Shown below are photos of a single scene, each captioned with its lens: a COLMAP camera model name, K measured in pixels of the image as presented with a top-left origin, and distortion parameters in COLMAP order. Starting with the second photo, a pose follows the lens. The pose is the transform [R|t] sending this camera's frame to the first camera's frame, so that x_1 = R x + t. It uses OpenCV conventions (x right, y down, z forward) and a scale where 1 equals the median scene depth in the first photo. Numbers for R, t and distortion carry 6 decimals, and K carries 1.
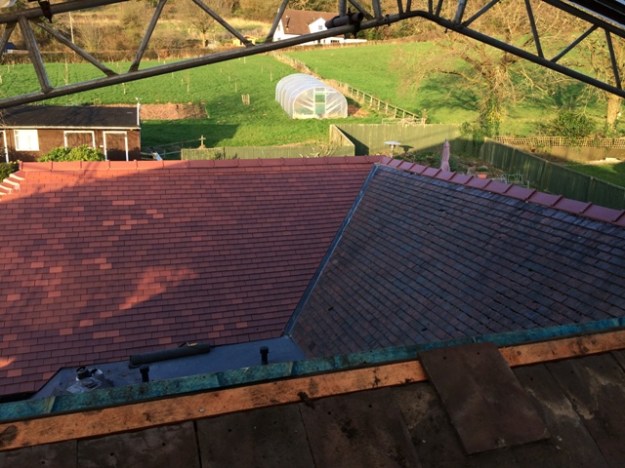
lens RADIAL K [[541.2, 0, 311.4], [0, 541.2, 234.7], [0, 0, 1]] dist [0.068520, -0.101842]
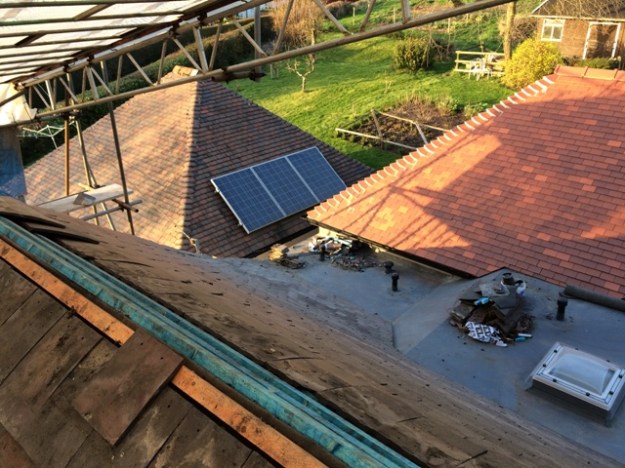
lens RADIAL K [[541.2, 0, 313.0], [0, 541.2, 232.8], [0, 0, 1]] dist [0.068520, -0.101842]
pose [[0.491158, 0.346398, -0.799233, 0.181454], [-0.189320, 0.938047, 0.290217, -0.057003], [0.850248, 0.008768, 0.526309, 0.100398]]
